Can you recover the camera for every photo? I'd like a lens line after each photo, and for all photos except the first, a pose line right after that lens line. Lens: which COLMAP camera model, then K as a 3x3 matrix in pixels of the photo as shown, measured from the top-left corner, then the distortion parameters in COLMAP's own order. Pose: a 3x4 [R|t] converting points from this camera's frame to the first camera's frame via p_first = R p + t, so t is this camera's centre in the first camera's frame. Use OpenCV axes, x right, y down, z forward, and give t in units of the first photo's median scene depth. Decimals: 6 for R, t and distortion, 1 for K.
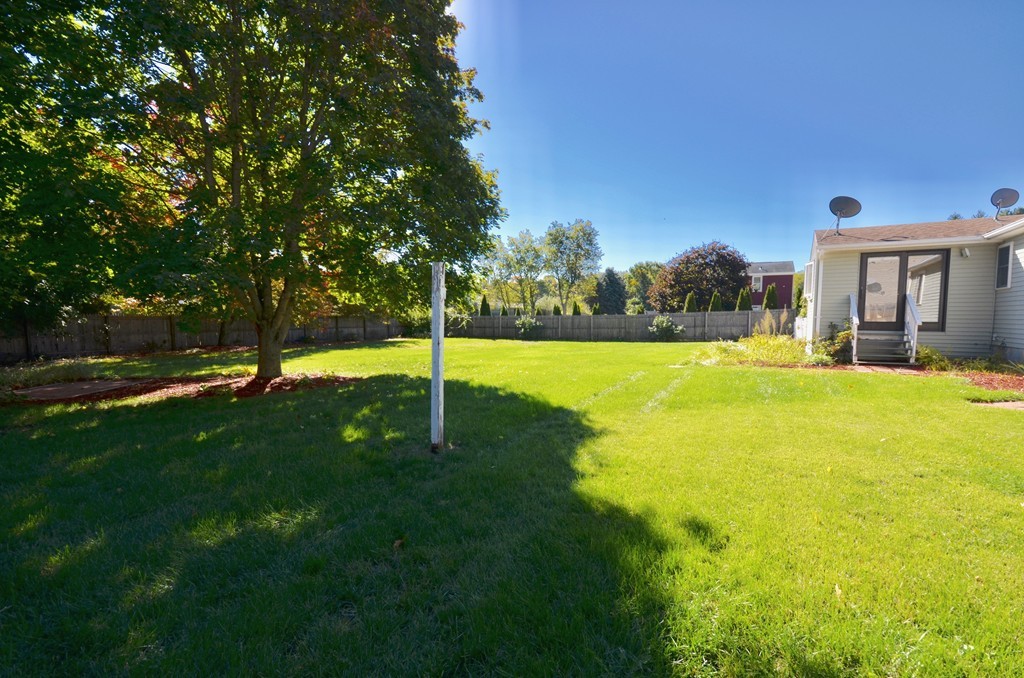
lens RADIAL K [[475.1, 0, 528.9], [0, 475.1, 354.2], [0, 0, 1]] dist [0.000523, -0.008435]
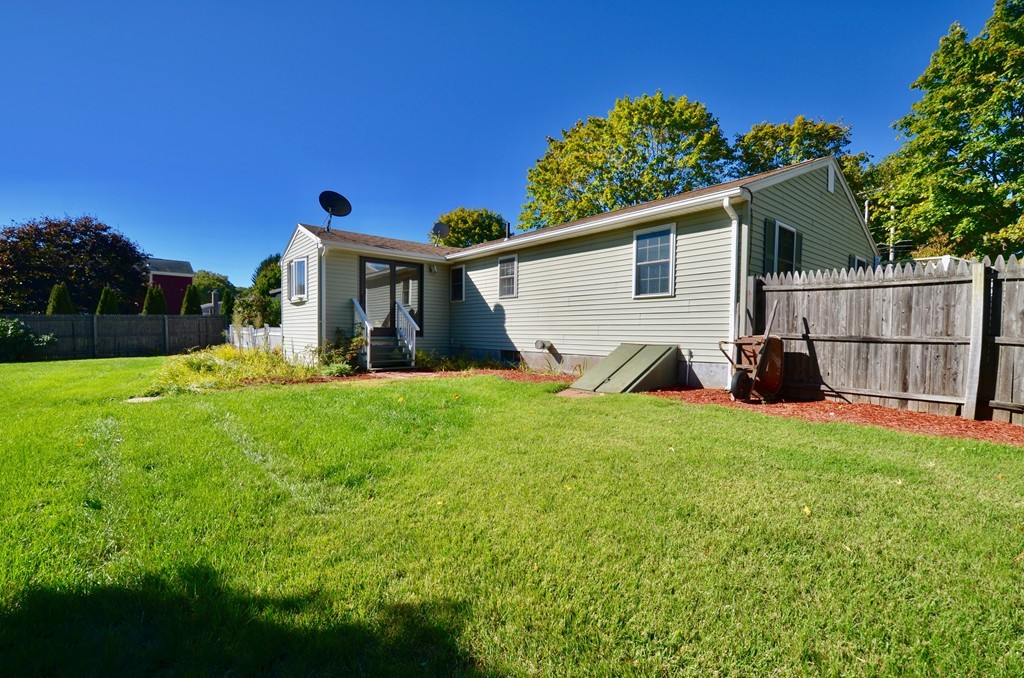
lens RADIAL K [[449.6, 0, 512.0], [0, 449.6, 339.0], [0, 0, 1]] dist [0.000050, -0.000066]
pose [[0.337378, -0.007309, 0.941341, -0.056976], [0.062934, 0.997908, -0.014807, -0.012539], [-0.939263, 0.064238, 0.337132, 0.423540]]
